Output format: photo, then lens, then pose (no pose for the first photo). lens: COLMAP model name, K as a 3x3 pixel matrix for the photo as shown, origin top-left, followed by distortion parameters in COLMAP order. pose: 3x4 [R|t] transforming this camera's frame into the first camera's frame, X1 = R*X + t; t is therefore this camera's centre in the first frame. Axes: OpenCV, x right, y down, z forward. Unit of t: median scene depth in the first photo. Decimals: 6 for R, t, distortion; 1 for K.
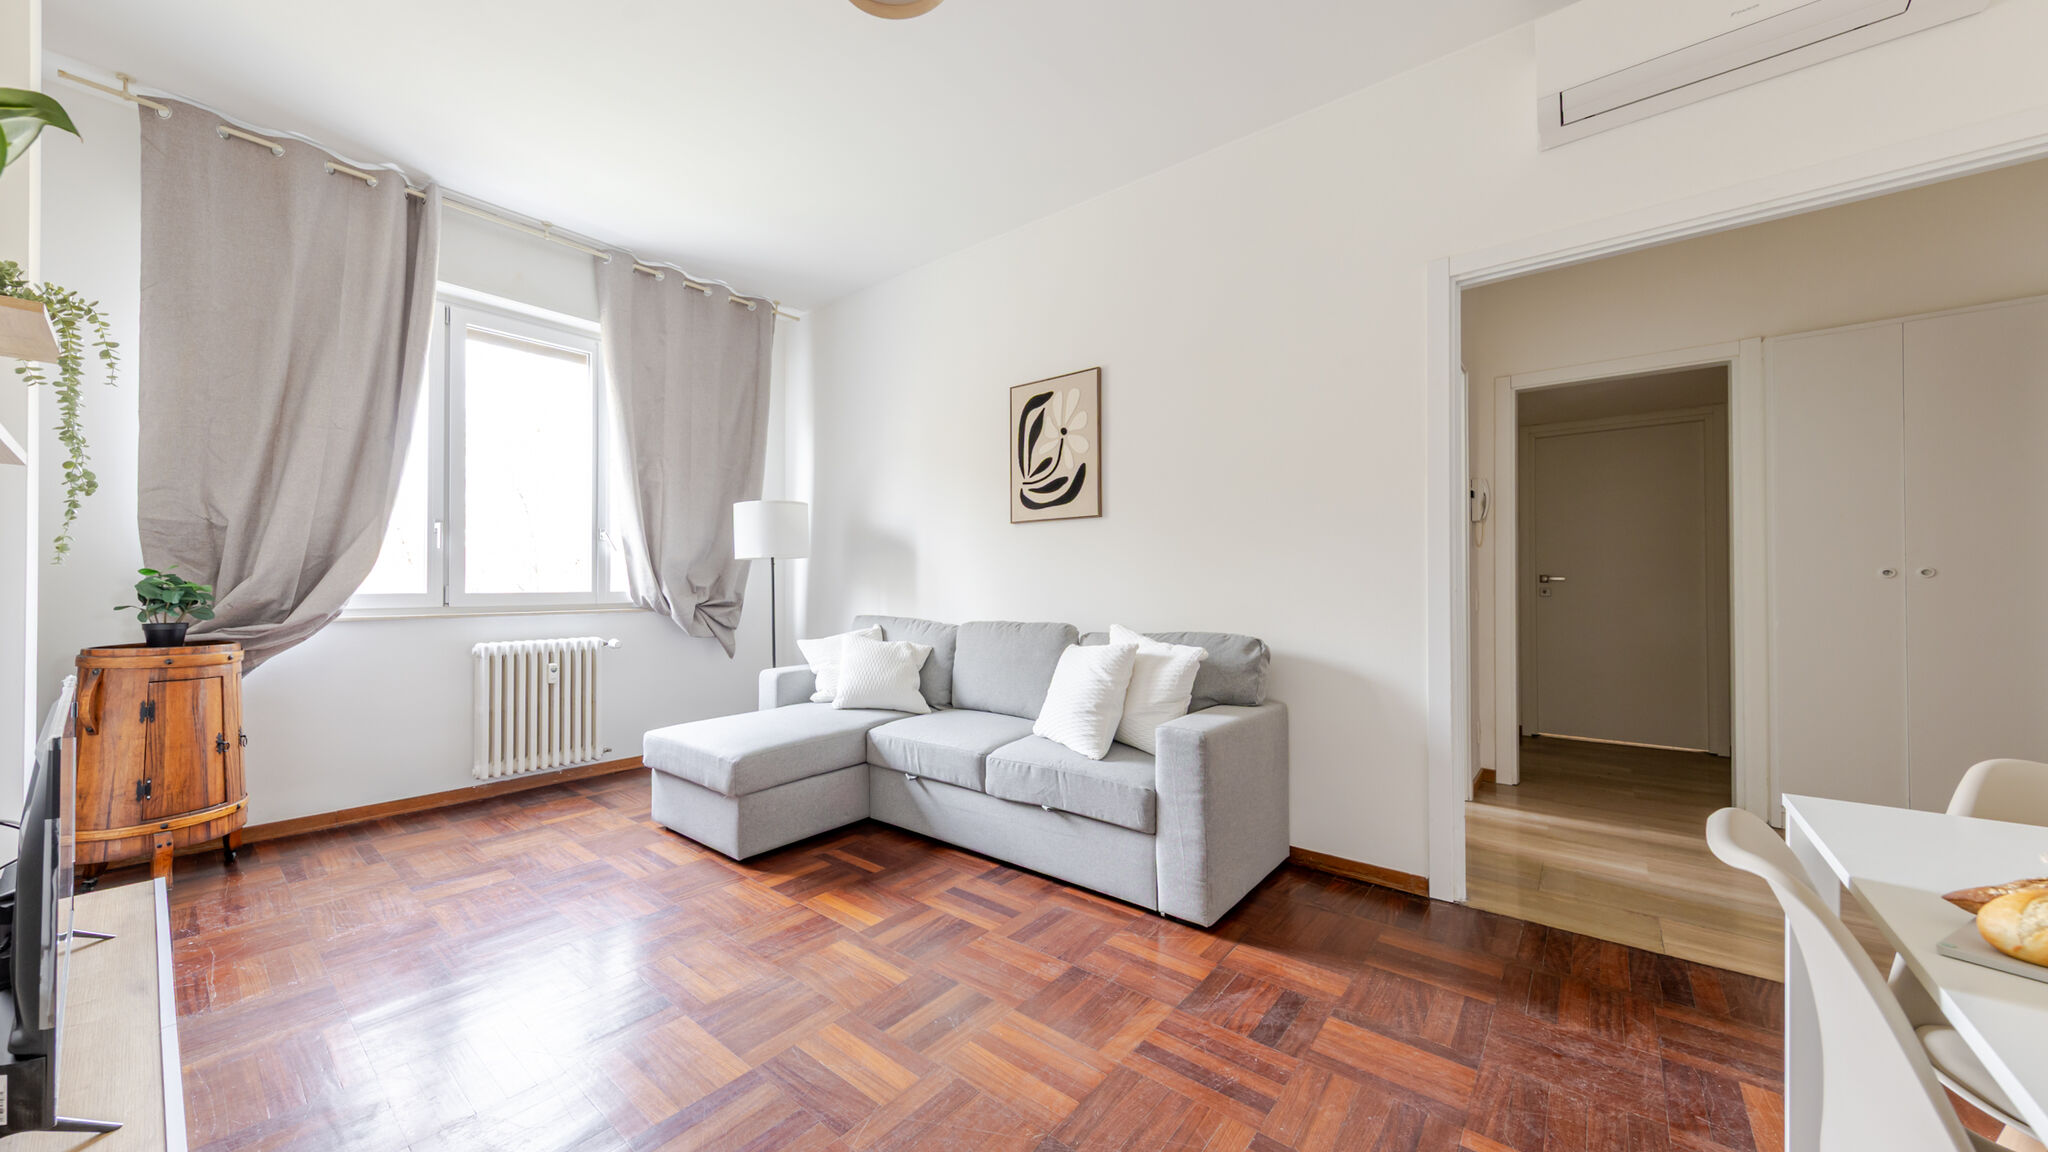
lens RADIAL K [[726.4, 0, 886.3], [0, 726.4, 575.9], [0, 0, 1]] dist [0.013055, -0.004371]
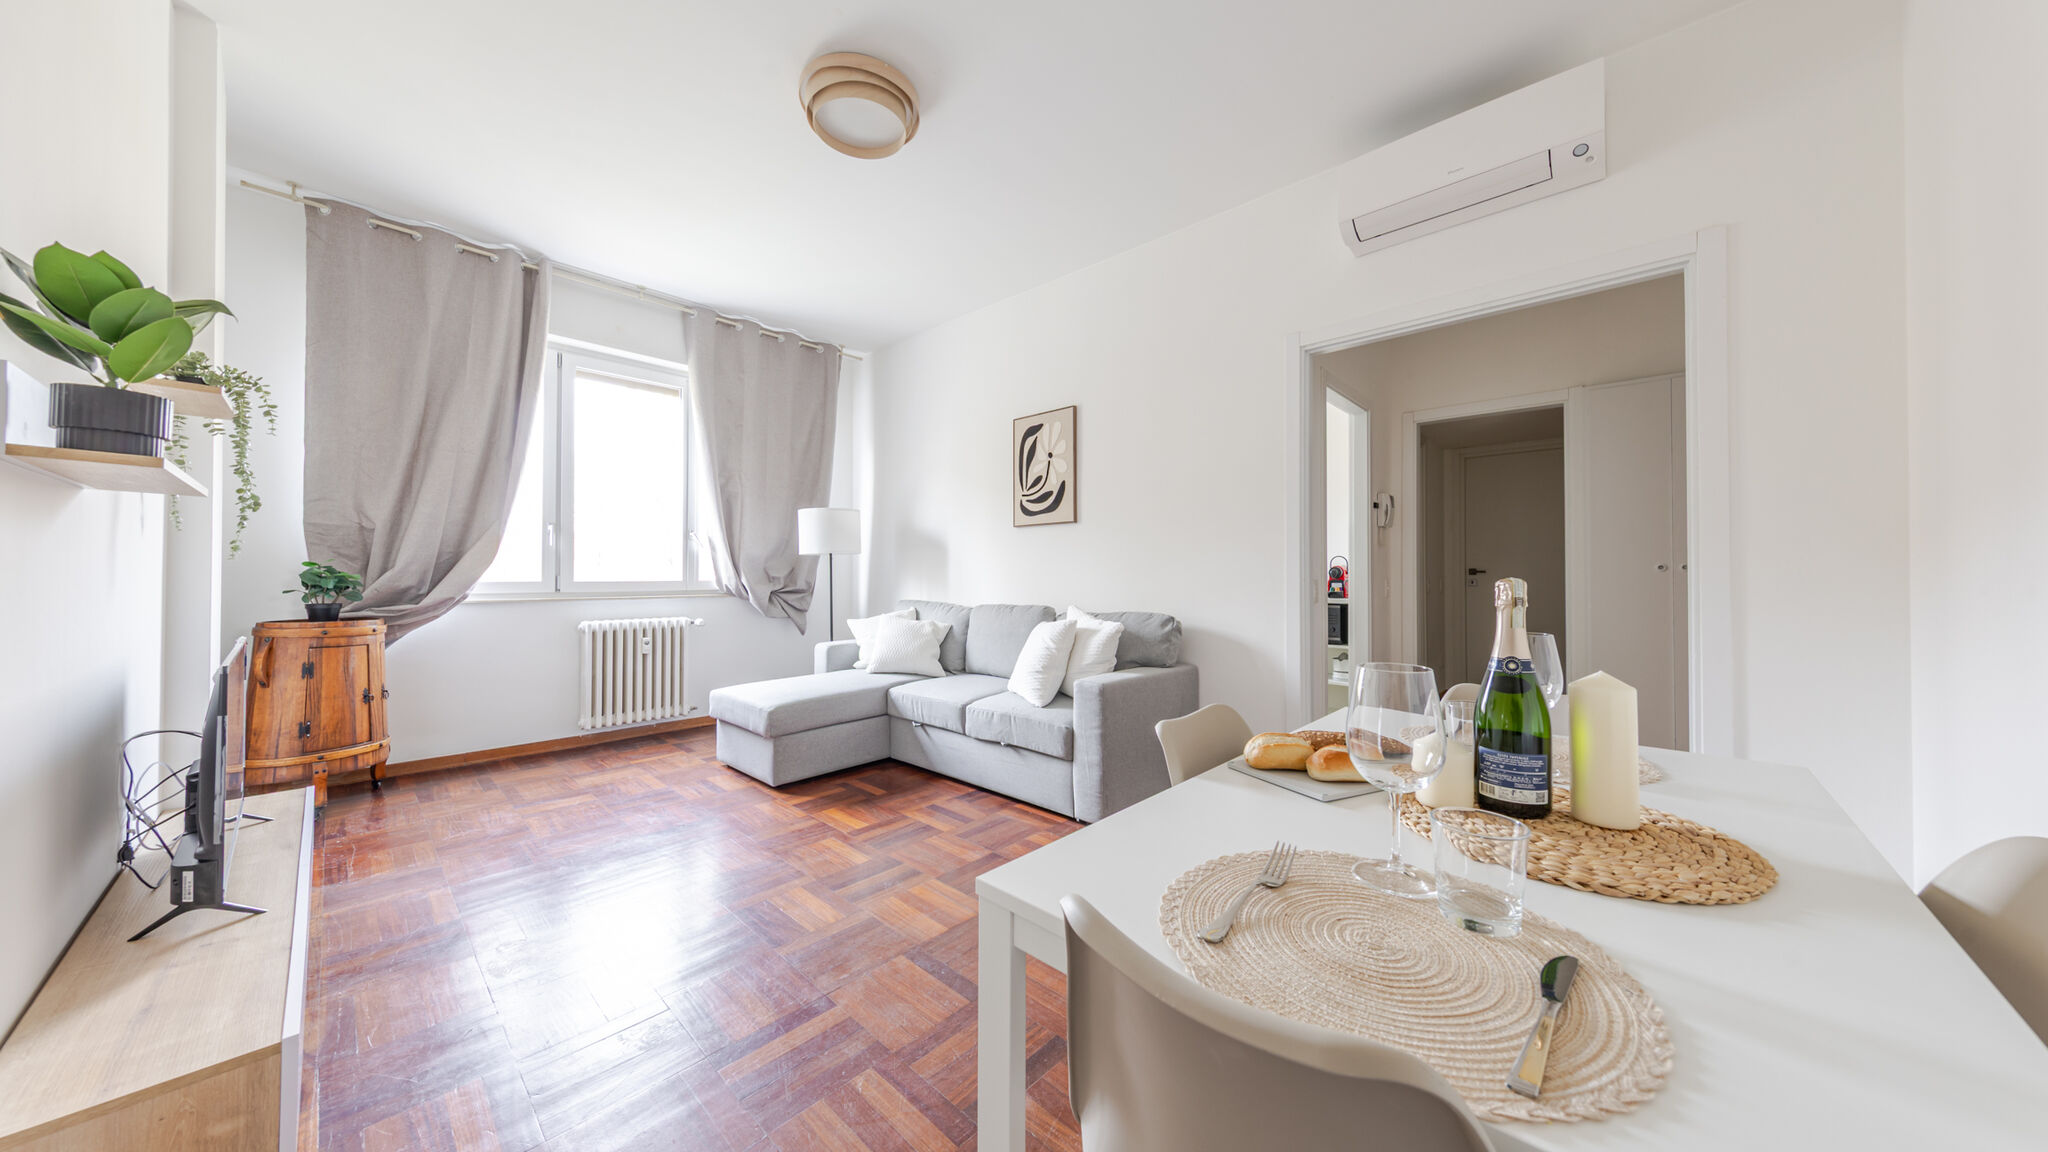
lens RADIAL K [[646.8, 0, 1016.2], [0, 646.8, 567.7], [0, 0, 1]] dist [0.009542, -0.002931]
pose [[0.999817, 0.001828, 0.019060, 0.194290], [-0.001804, 0.999998, -0.001259, -0.000164], [-0.019062, 0.001225, 0.999818, -0.156624]]
